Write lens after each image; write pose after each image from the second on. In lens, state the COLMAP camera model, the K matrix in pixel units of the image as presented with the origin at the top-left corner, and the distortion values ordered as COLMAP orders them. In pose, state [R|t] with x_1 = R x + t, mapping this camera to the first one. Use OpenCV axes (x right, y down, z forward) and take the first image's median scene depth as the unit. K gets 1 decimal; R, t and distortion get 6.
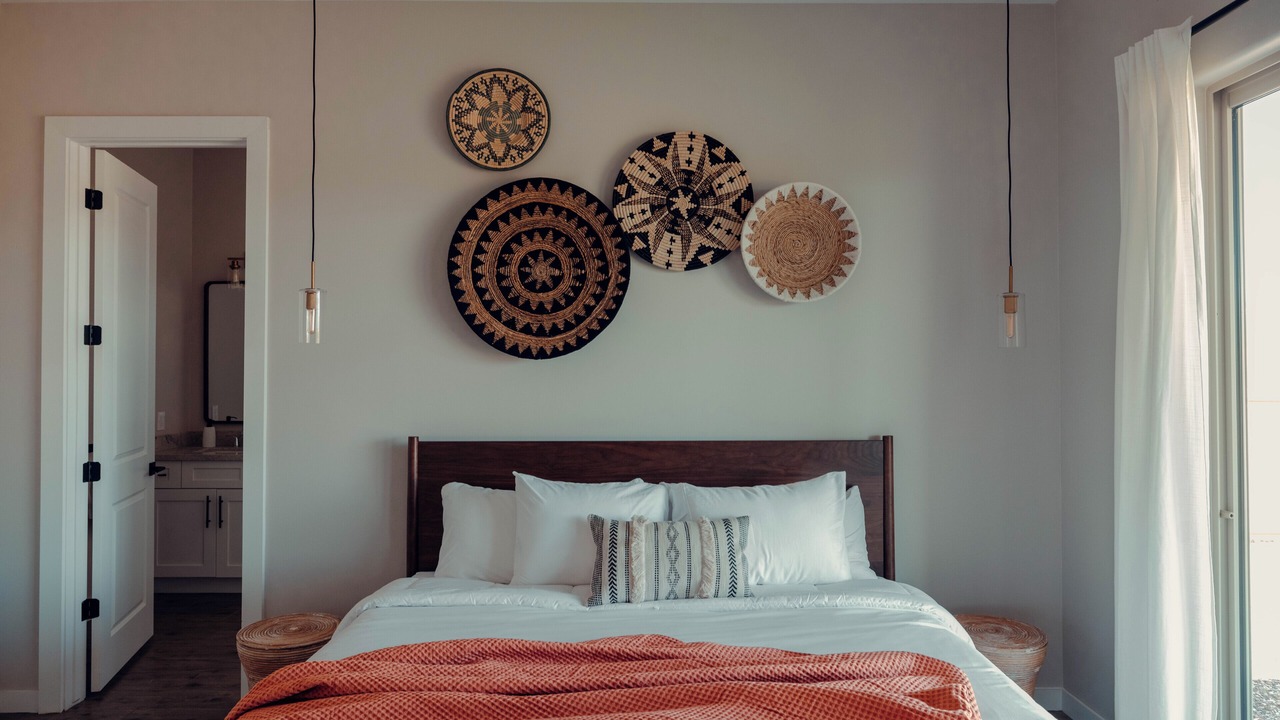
lens RADIAL K [[778.1, 0, 640.0], [0, 778.1, 360.0], [0, 0, 1]] dist [-0.005317, -0.000604]
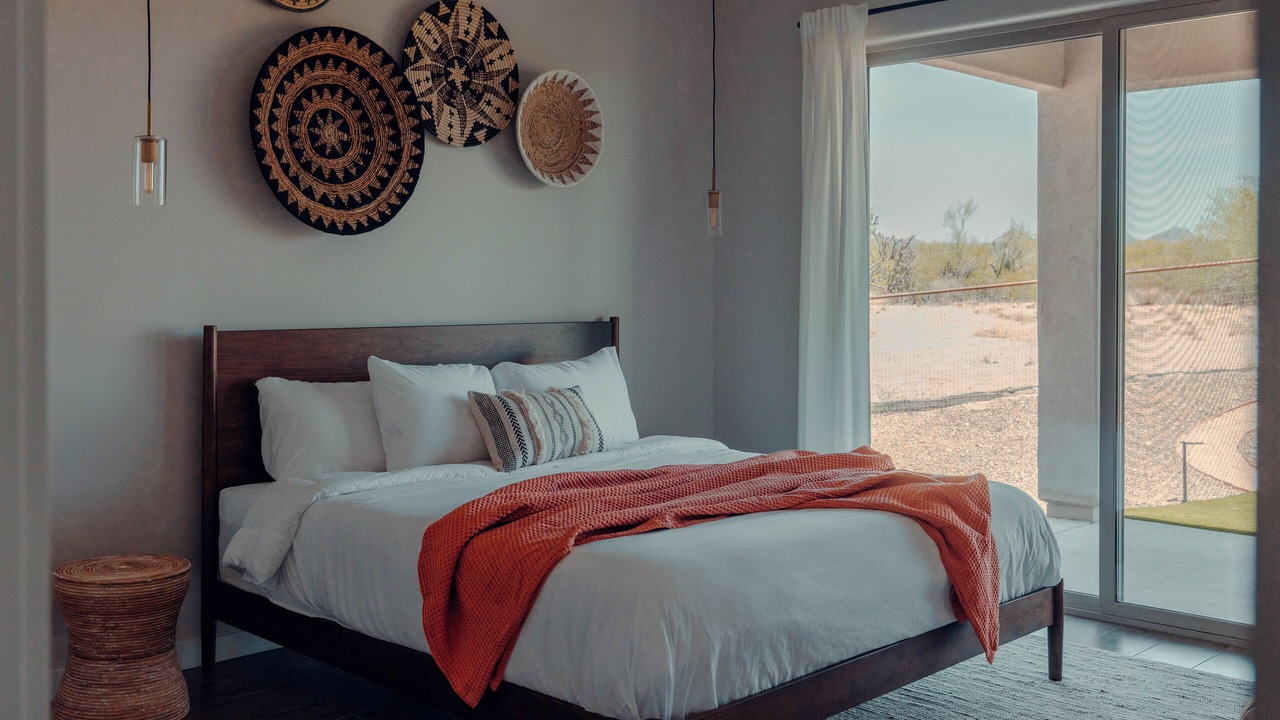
lens RADIAL K [[1262.4, 0, 598.5], [0, 1262.4, 313.6], [0, 0, 1]] dist [0.004034, 0.003211]
pose [[0.712746, -0.013130, 0.701299, -0.912558], [-0.007158, 0.999637, 0.025990, 0.047957], [-0.701385, -0.023544, 0.712393, -0.221751]]
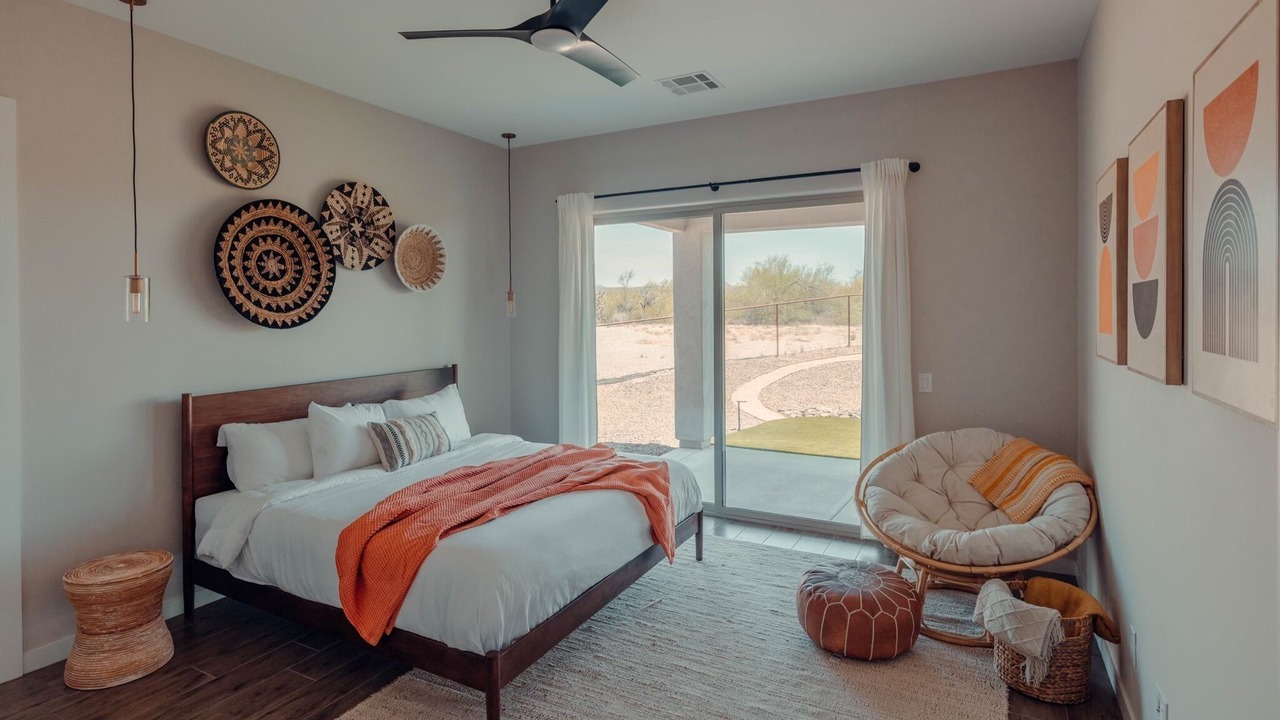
lens RADIAL K [[646.6, 0, 624.3], [0, 646.6, 324.9], [0, 0, 1]] dist [0.000841, 0.000336]
pose [[0.490327, -0.023453, 0.871223, -0.836427], [-0.000978, 0.999622, 0.027460, -0.040506], [-0.871538, -0.014316, 0.490118, -0.120643]]
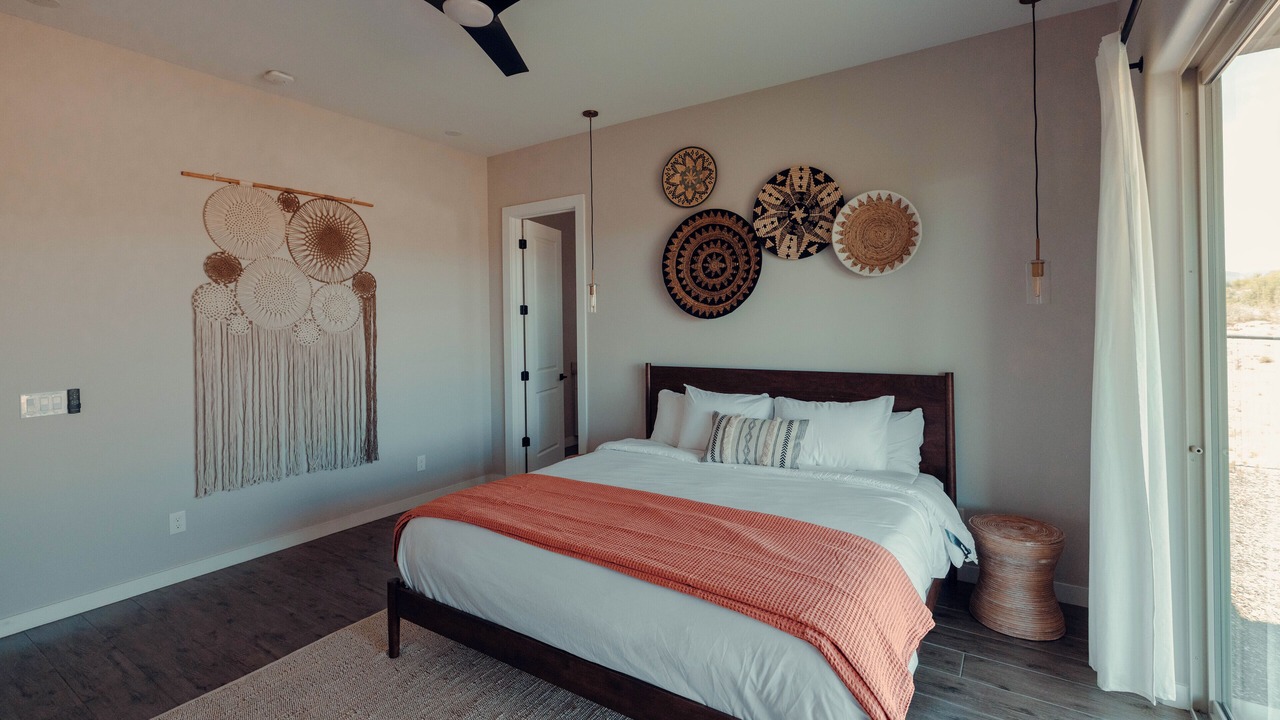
lens RADIAL K [[575.3, 0, 644.9], [0, 575.3, 327.2], [0, 0, 1]] dist [-0.000918, -0.000138]
pose [[0.833179, -0.006204, -0.552969, 0.428008], [0.018718, 0.999681, 0.016986, -0.006421], [0.552687, -0.024503, 0.833029, -0.103479]]
